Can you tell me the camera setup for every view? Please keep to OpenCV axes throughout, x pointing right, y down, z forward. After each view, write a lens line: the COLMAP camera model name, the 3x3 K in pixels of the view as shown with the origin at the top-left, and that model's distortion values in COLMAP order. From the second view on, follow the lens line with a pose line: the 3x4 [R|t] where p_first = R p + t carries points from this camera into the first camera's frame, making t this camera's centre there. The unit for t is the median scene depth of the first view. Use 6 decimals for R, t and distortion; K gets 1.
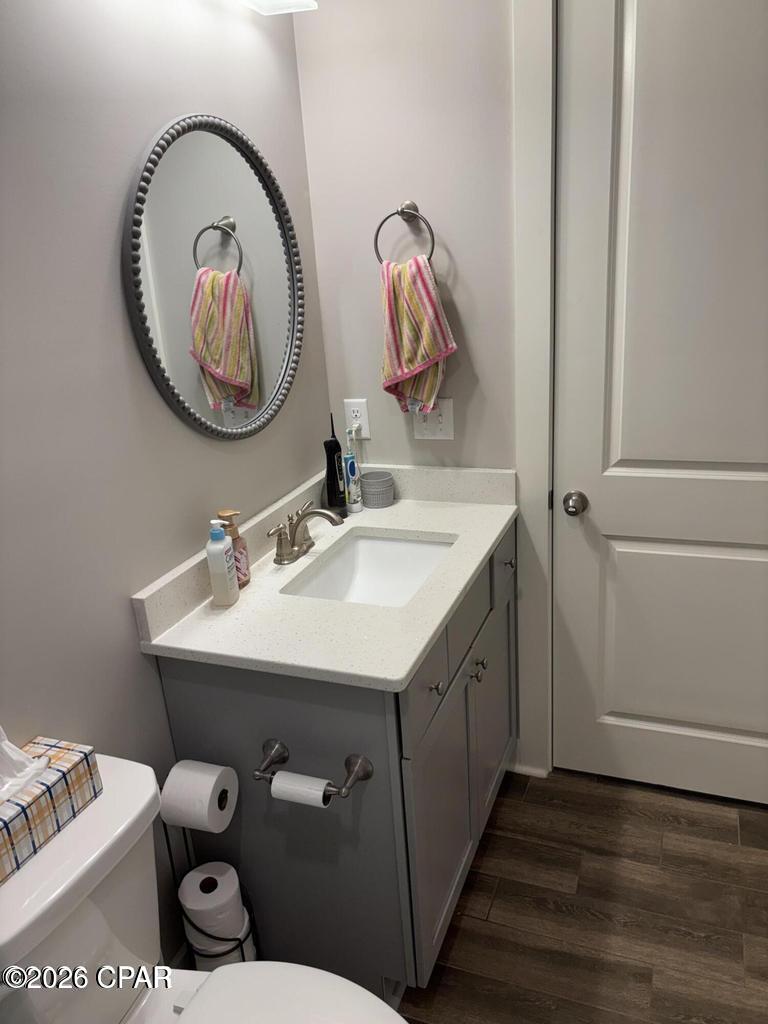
lens RADIAL K [[773.8, 0, 382.8], [0, 773.8, 511.5], [0, 0, 1]] dist [0.041205, -0.004663]
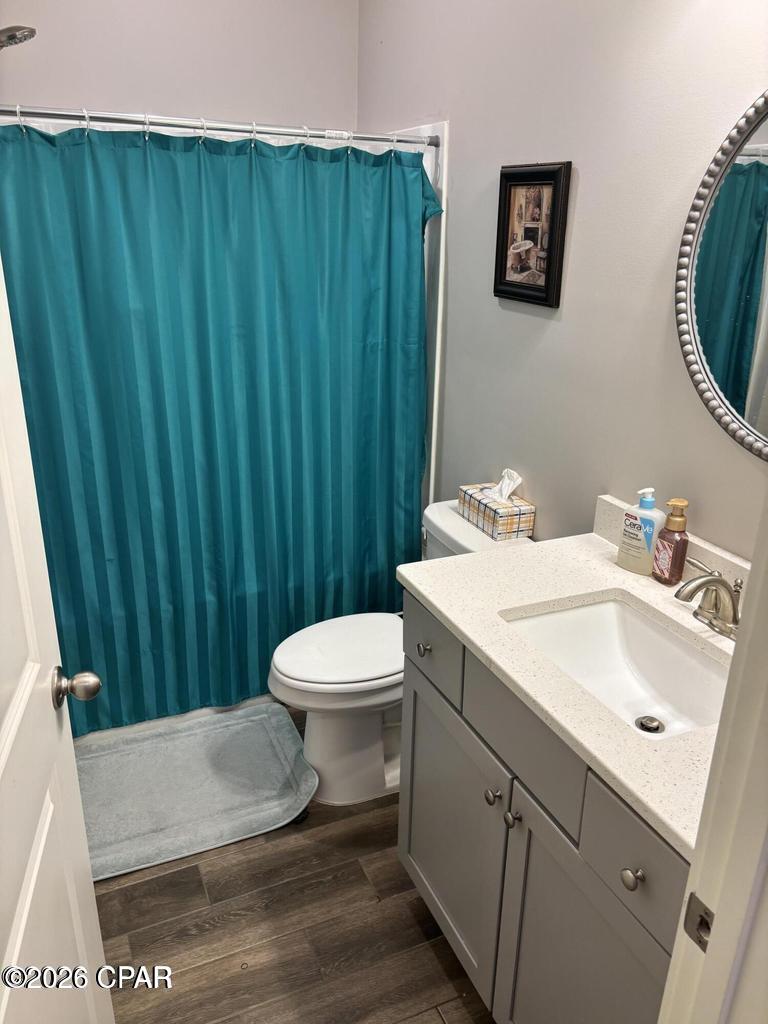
lens RADIAL K [[773.8, 0, 383.1], [0, 773.8, 510.8], [0, 0, 1]] dist [0.041205, -0.004663]
pose [[-0.696983, 0.313305, -0.645023, 0.630857], [-0.202342, 0.777024, 0.596063, -0.462453], [0.687948, 0.545961, -0.478179, 1.205850]]
